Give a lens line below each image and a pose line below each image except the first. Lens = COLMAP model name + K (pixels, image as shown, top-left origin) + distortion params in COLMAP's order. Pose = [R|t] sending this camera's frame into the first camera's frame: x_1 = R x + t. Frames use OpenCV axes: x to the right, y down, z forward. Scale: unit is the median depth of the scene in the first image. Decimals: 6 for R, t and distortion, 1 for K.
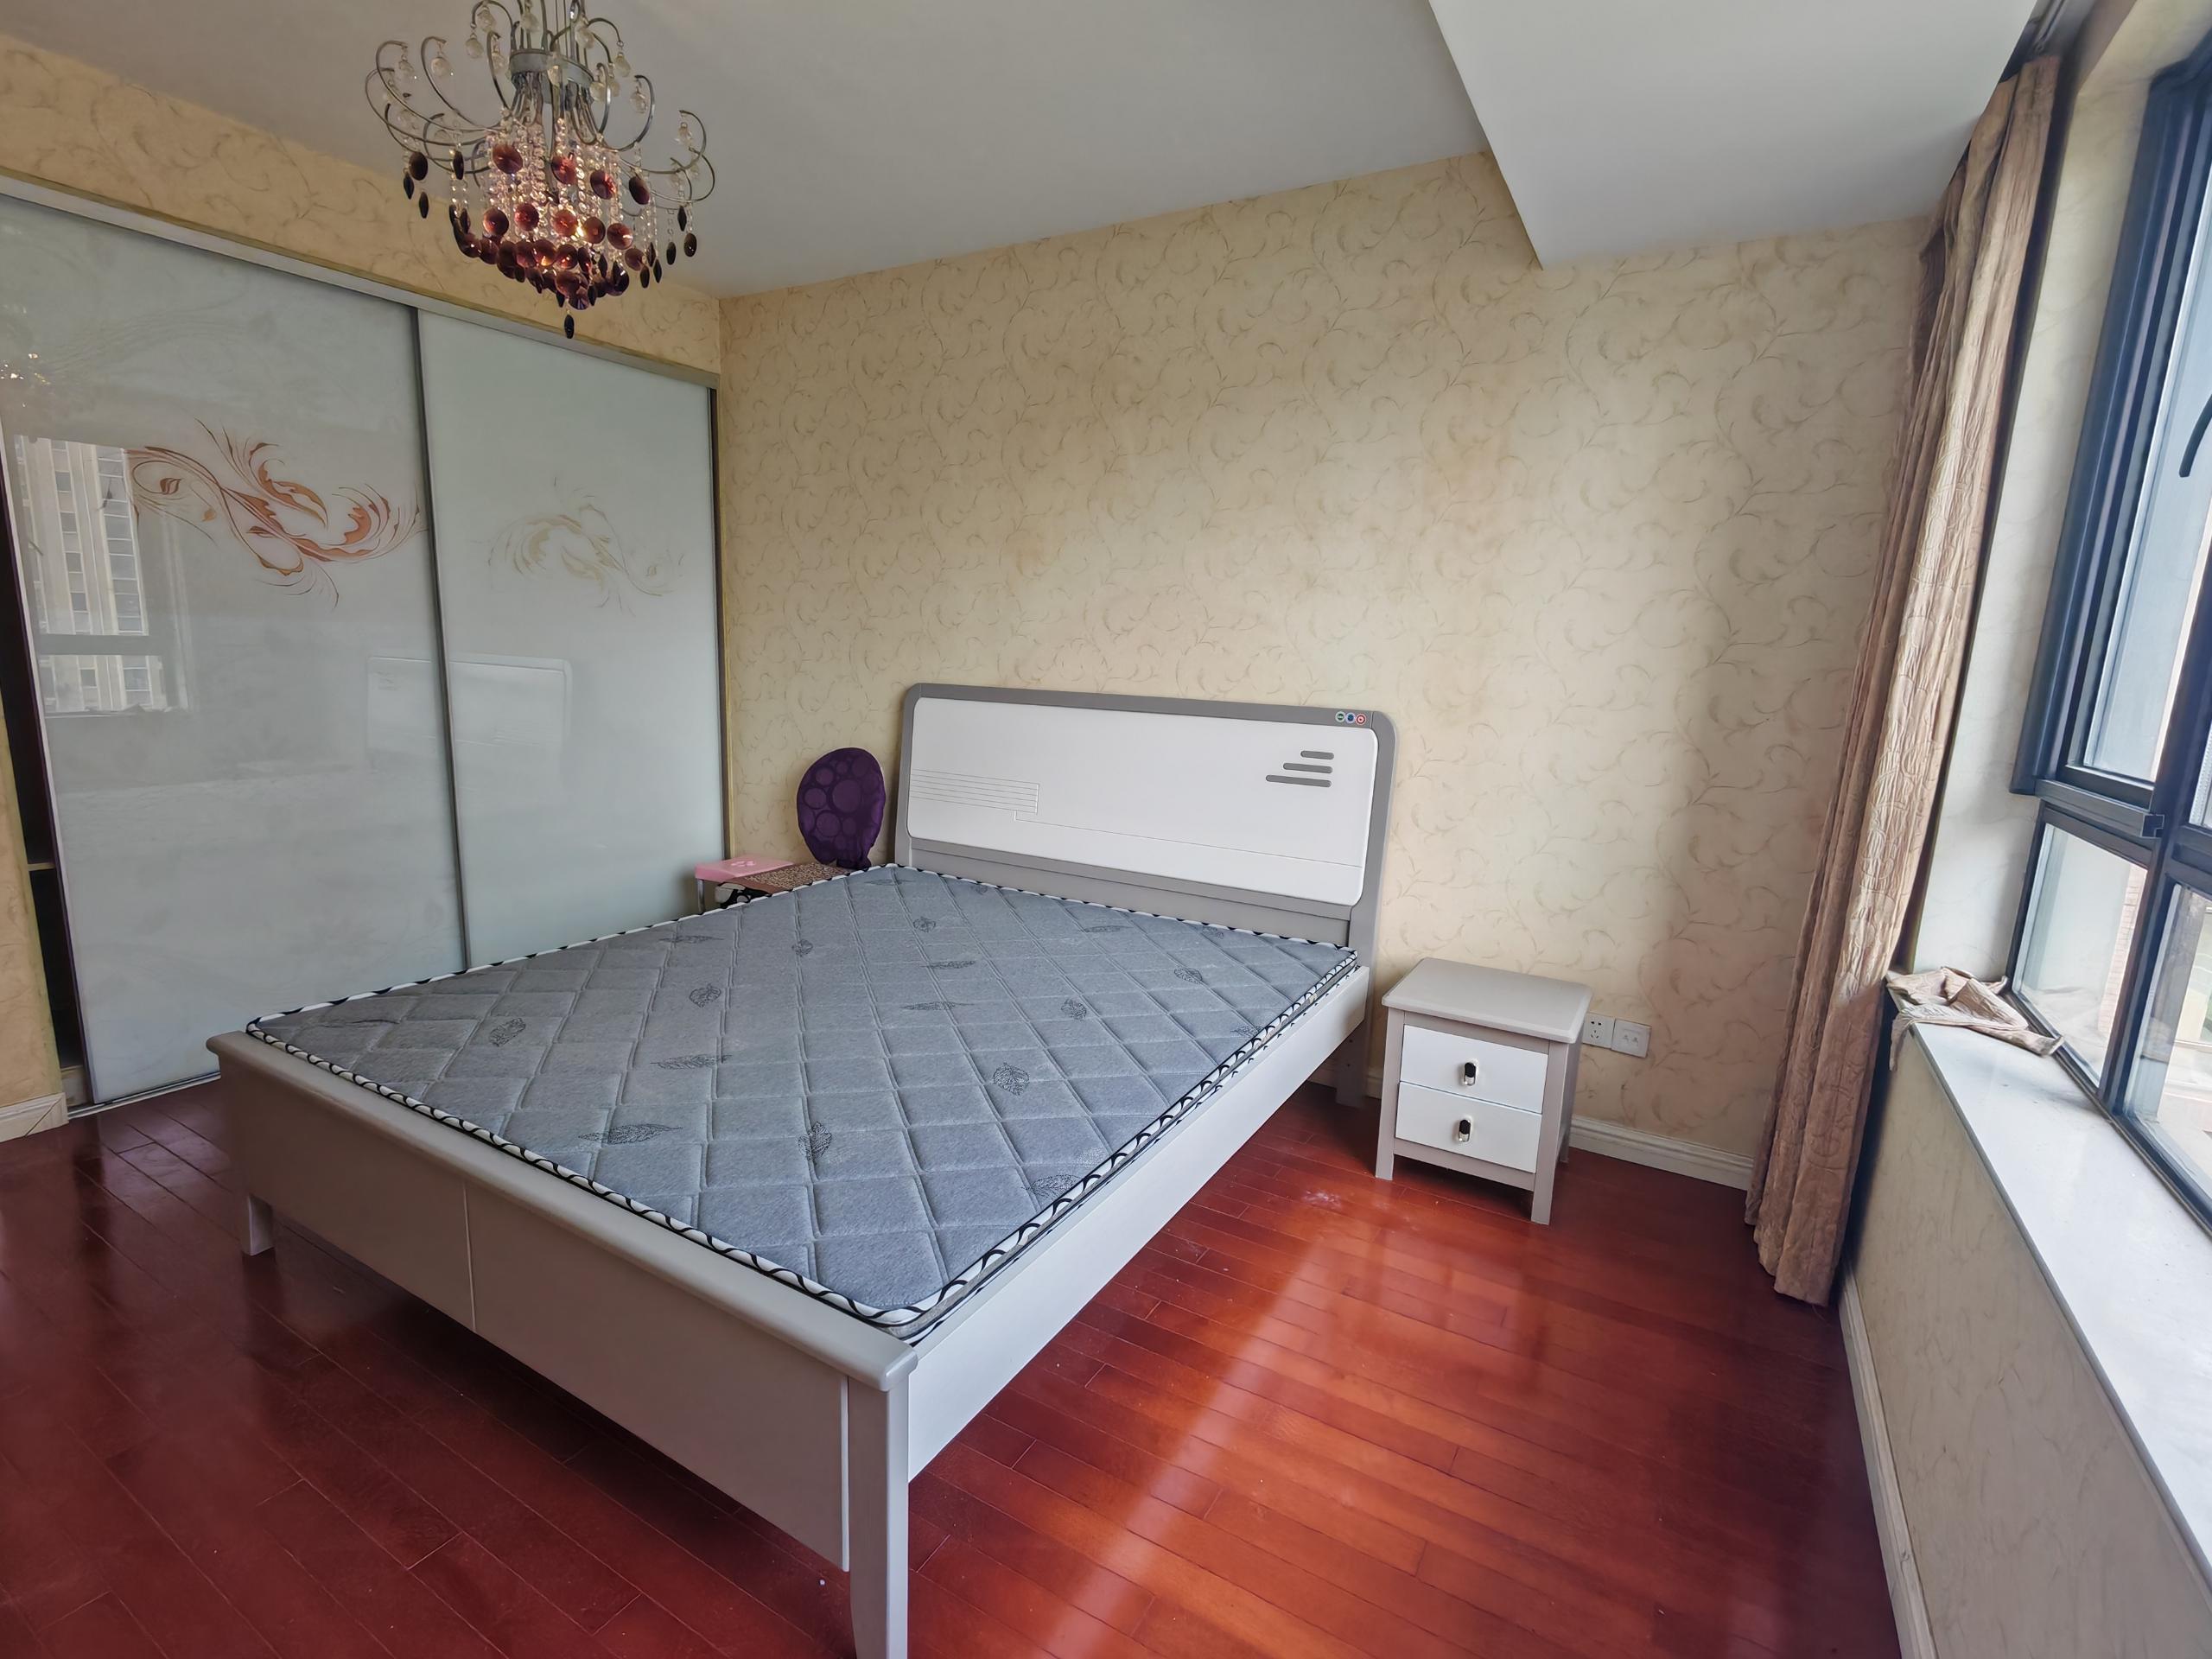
lens RADIAL K [[1024.5, 0, 1117.0], [0, 1024.5, 842.1], [0, 0, 1]] dist [0.005337, 0.001400]
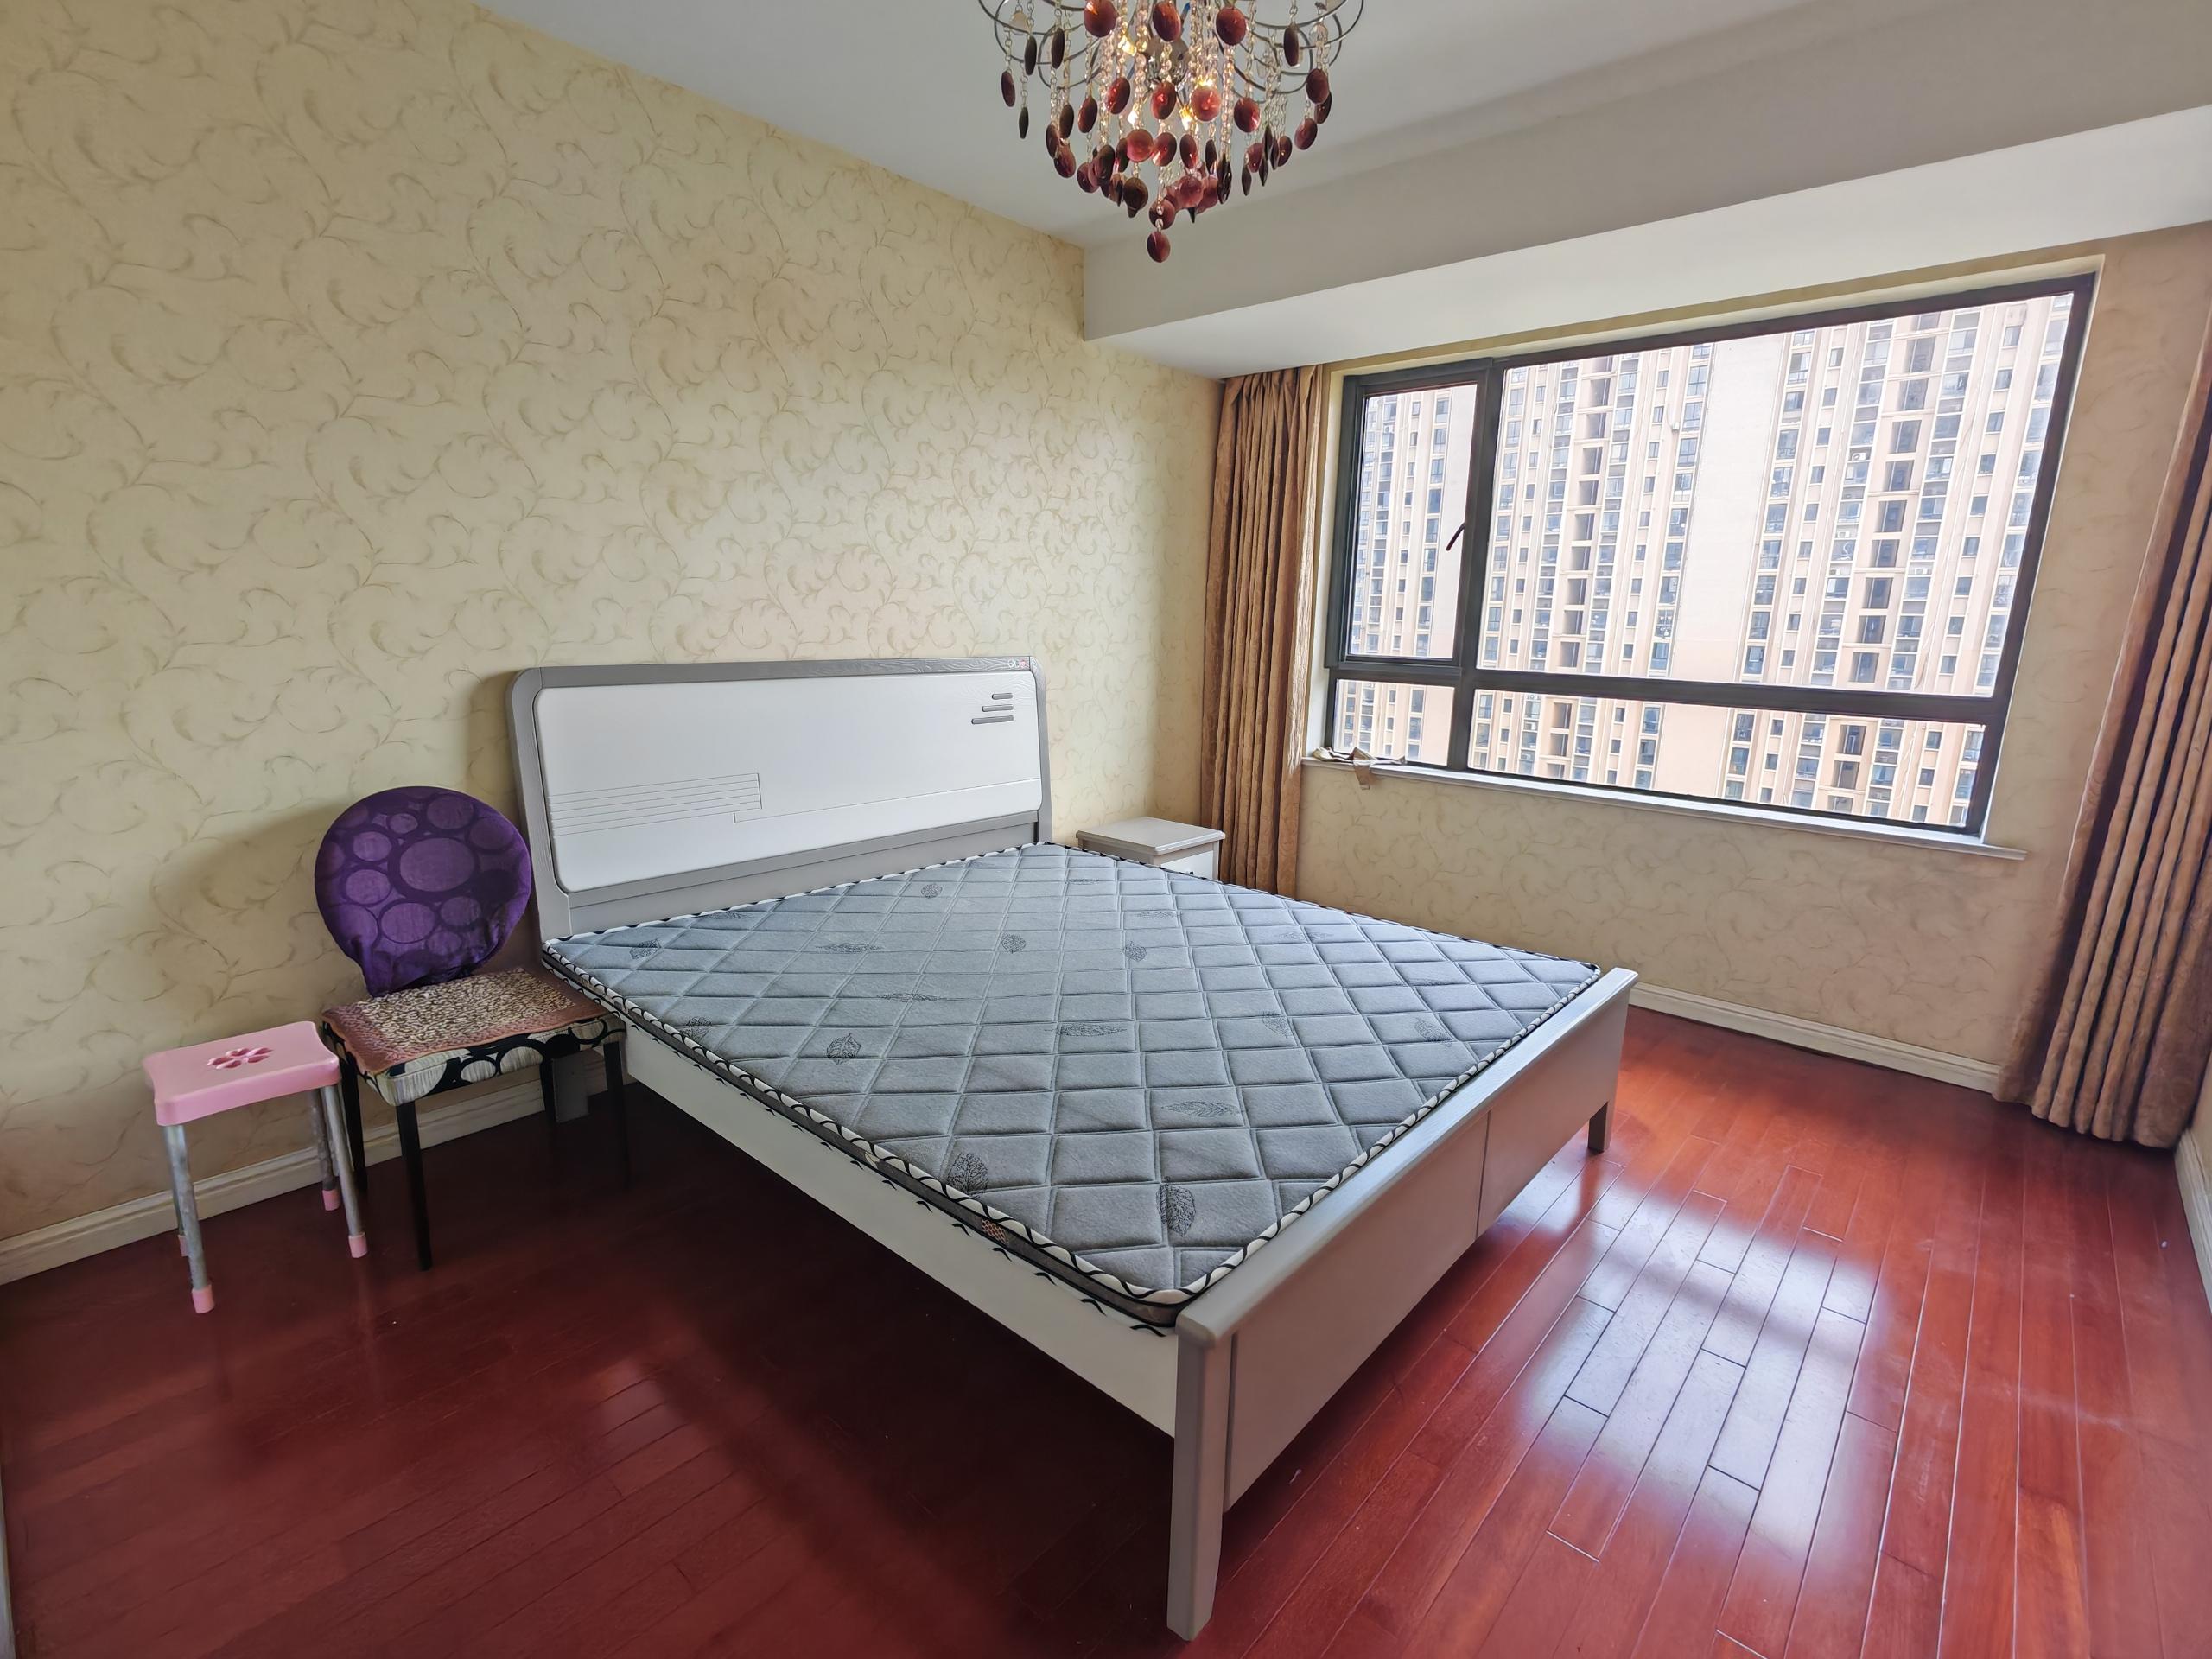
lens RADIAL K [[1024.5, 0, 1120.0], [0, 1024.5, 835.3], [0, 0, 1]] dist [0.005337, 0.001400]
pose [[0.203733, -0.241604, 0.948747, -0.869759], [0.161039, 0.964142, 0.210943, -0.144246], [-0.965691, 0.109809, 0.235335, 0.539762]]
